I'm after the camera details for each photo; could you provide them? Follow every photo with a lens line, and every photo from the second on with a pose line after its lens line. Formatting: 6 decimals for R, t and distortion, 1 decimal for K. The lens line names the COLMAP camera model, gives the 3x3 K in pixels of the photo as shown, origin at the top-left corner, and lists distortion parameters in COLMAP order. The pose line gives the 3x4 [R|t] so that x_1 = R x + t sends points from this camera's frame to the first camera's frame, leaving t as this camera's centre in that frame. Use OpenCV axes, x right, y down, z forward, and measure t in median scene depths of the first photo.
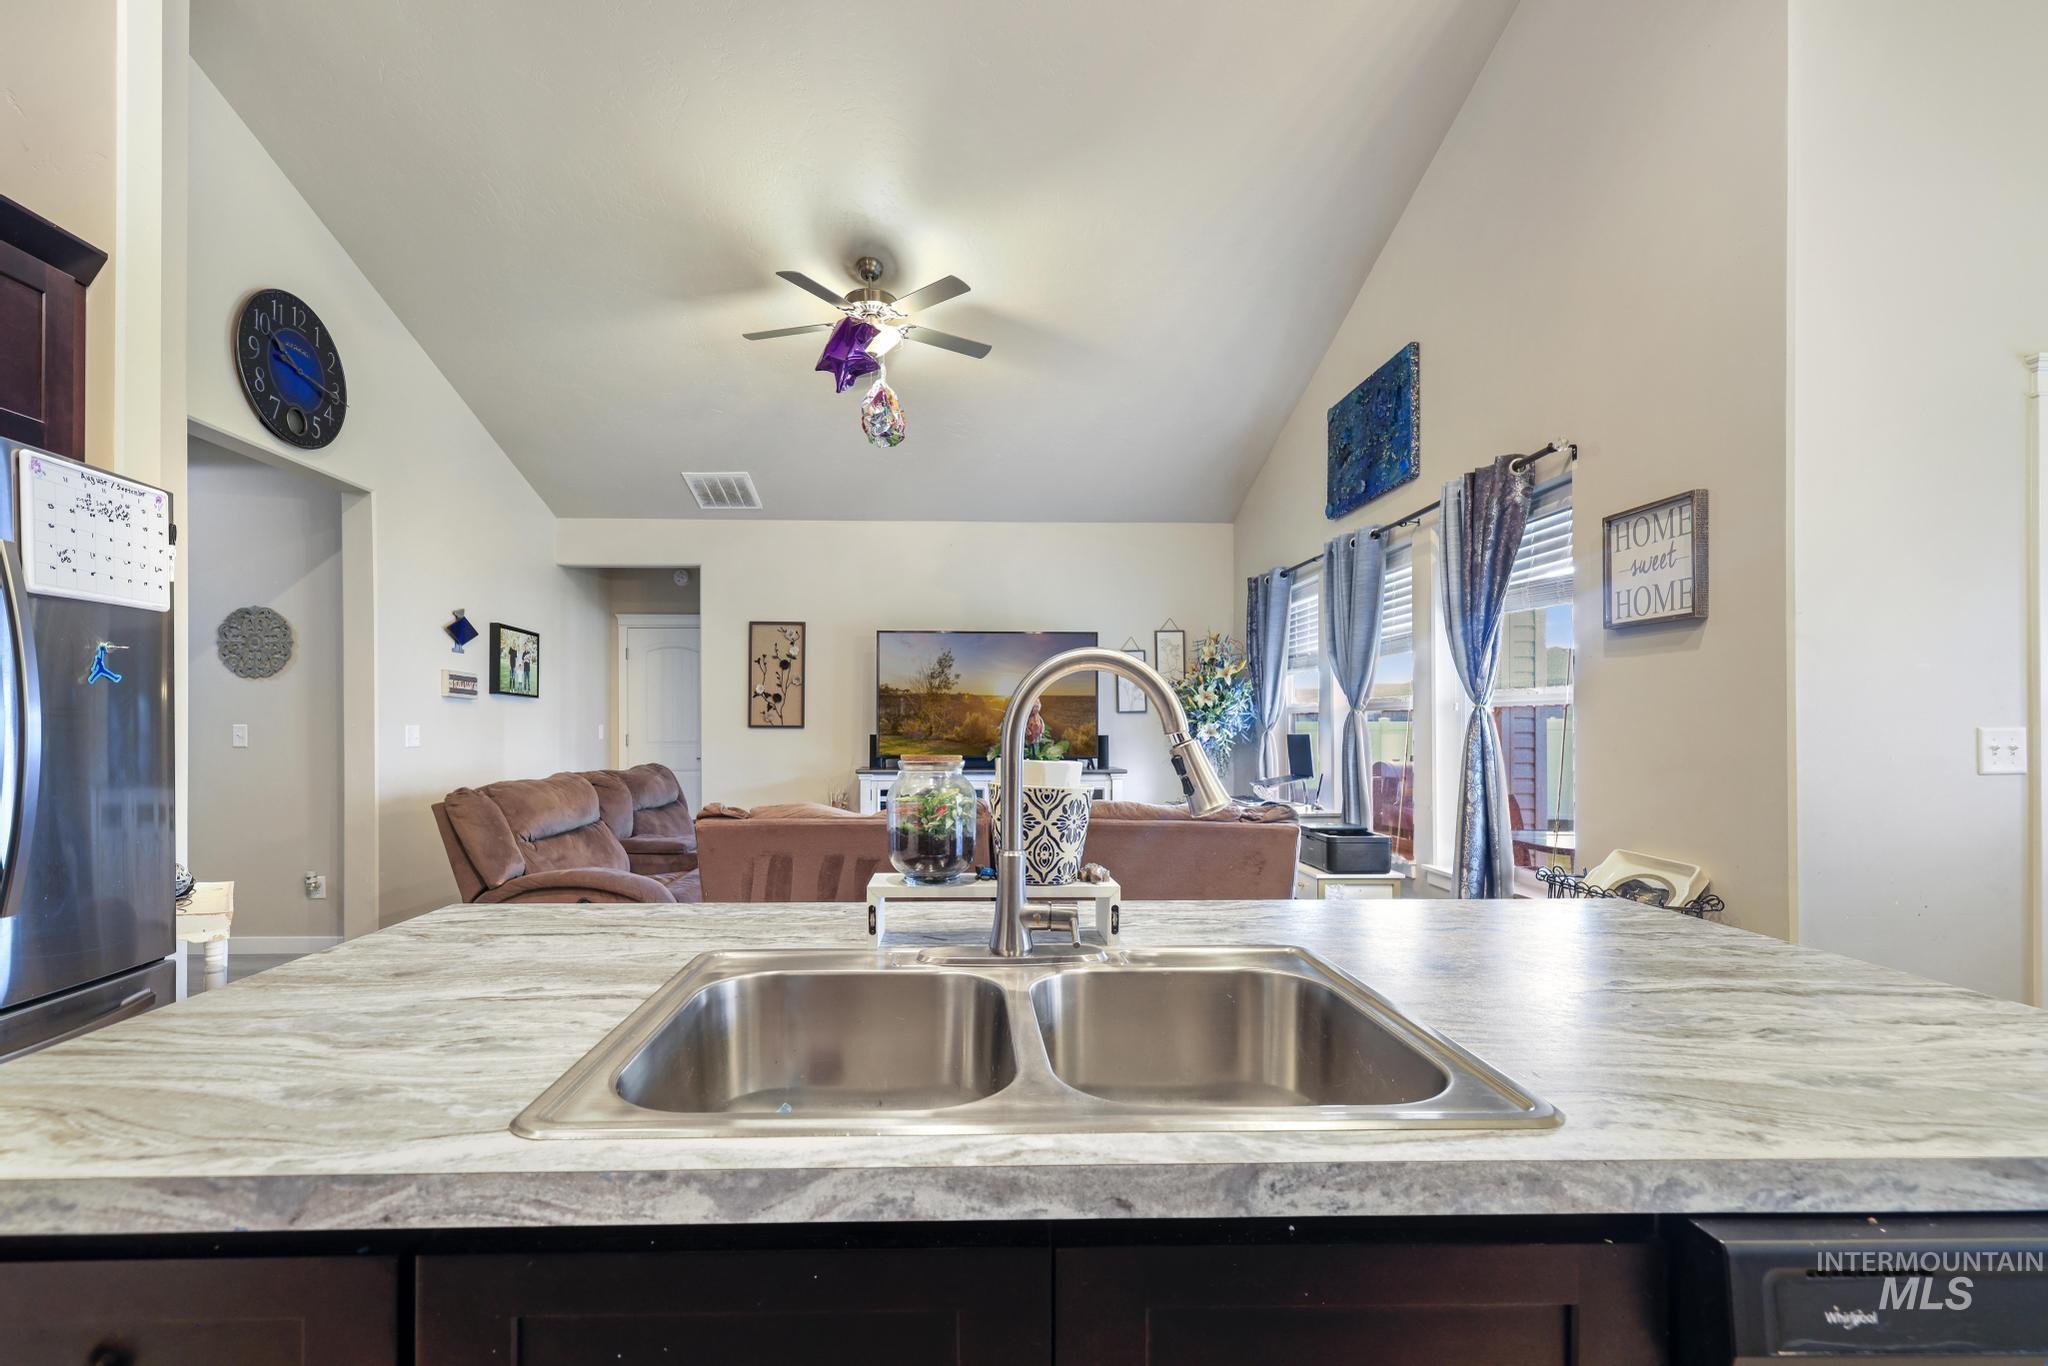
lens RADIAL K [[885.8, 0, 978.2], [0, 885.8, 731.8], [0, 0, 1]] dist [0.001145, 0.000083]
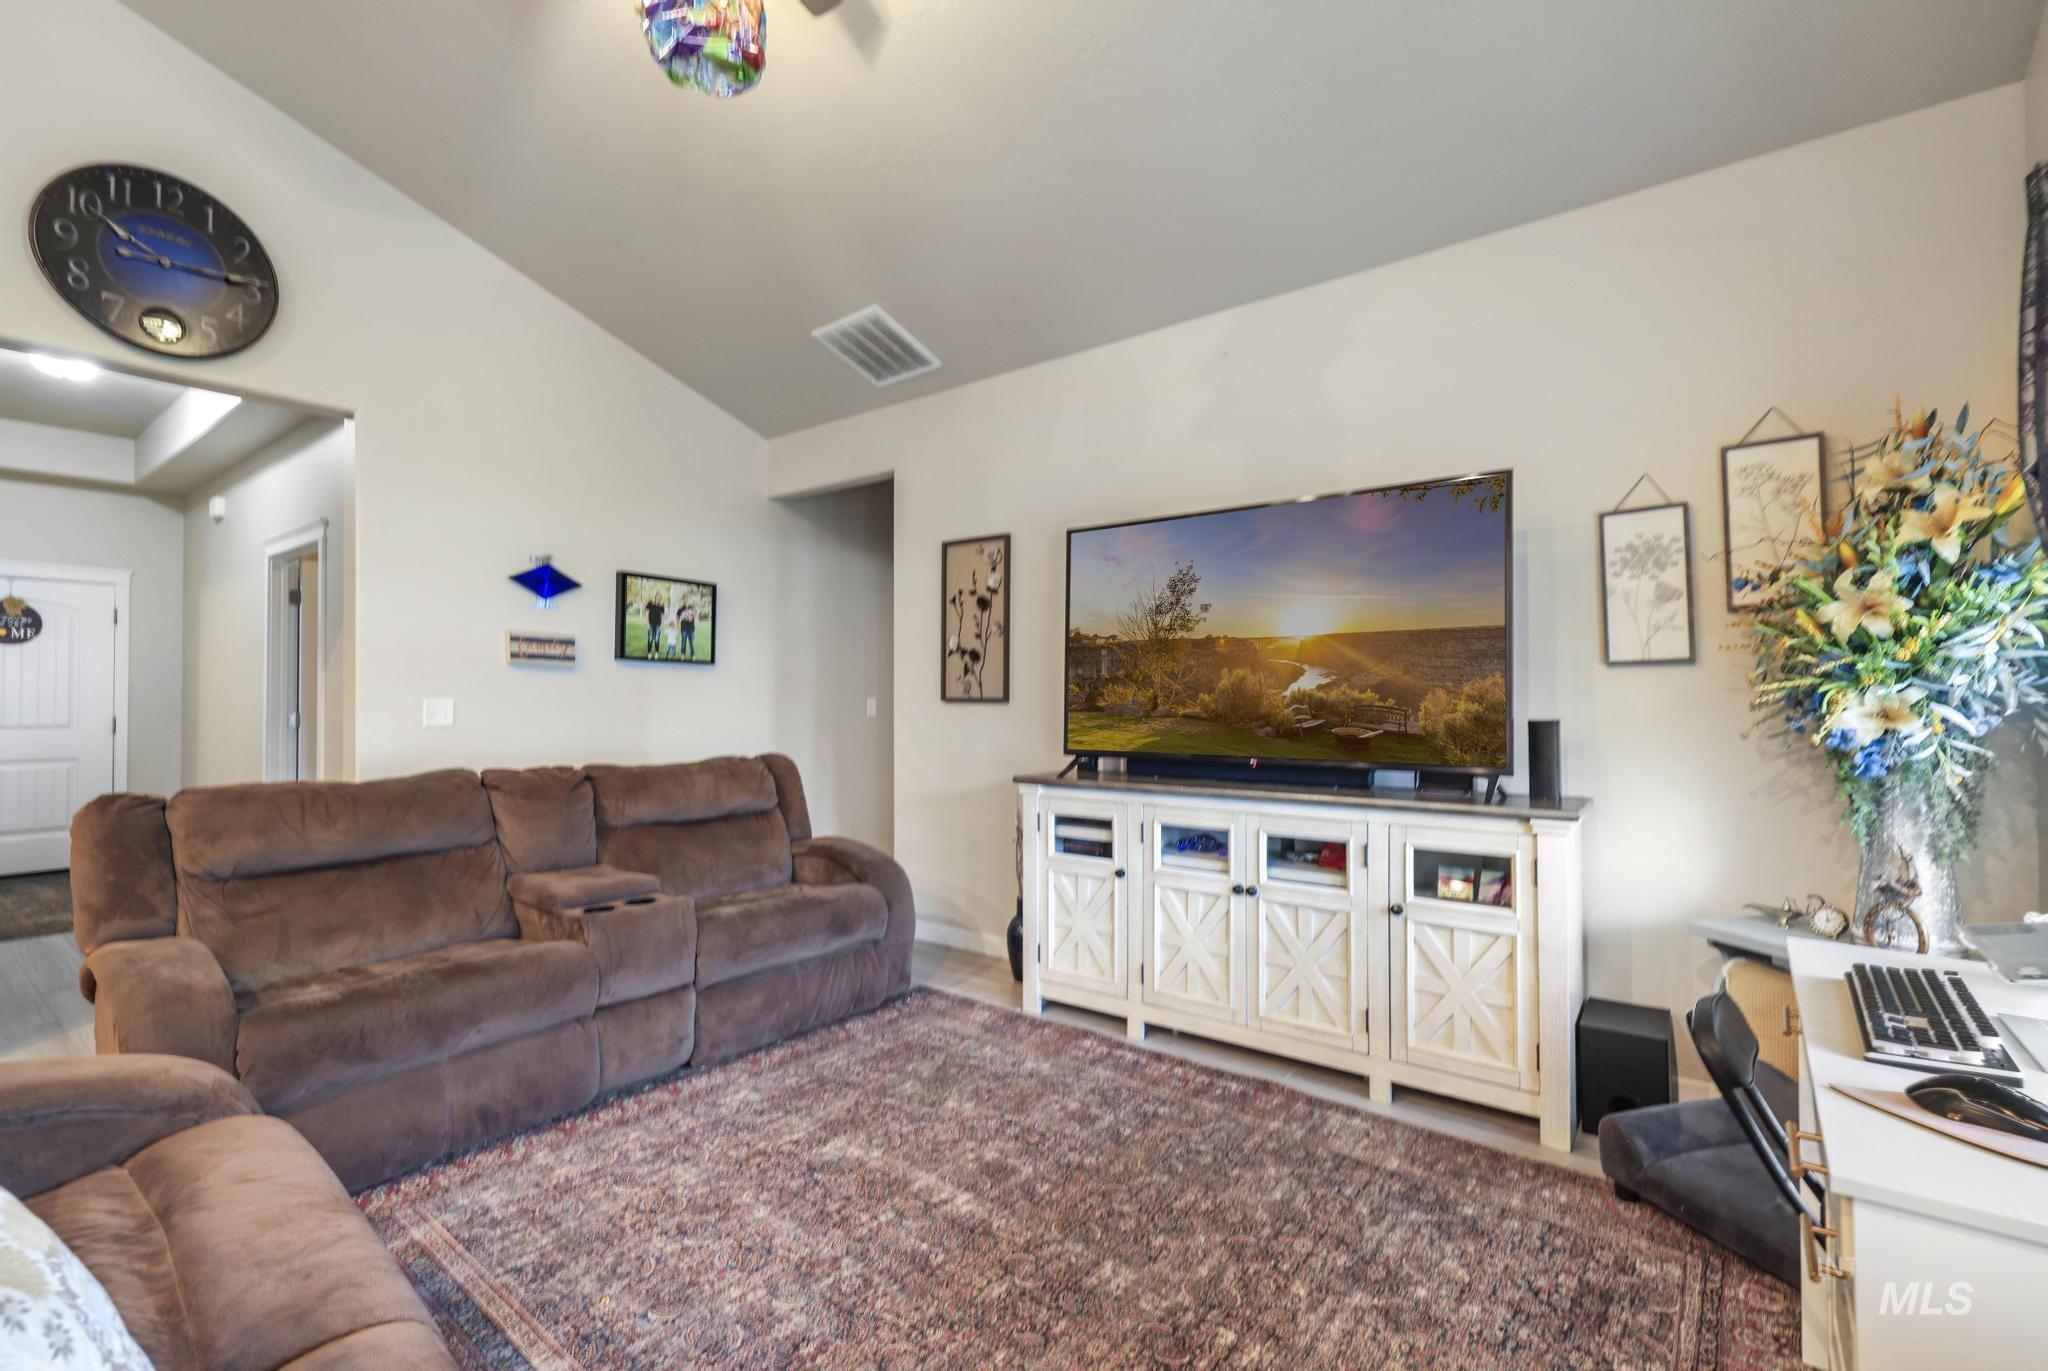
lens RADIAL K [[890.6, 0, 1017.6], [0, 890.6, 693.2], [0, 0, 1]] dist [0.002165, 0.000307]
pose [[0.775144, -0.006363, -0.631752, 0.220158], [-0.001928, 0.999921, -0.012437, -0.002788], [0.631782, 0.010858, 0.775070, 0.541602]]
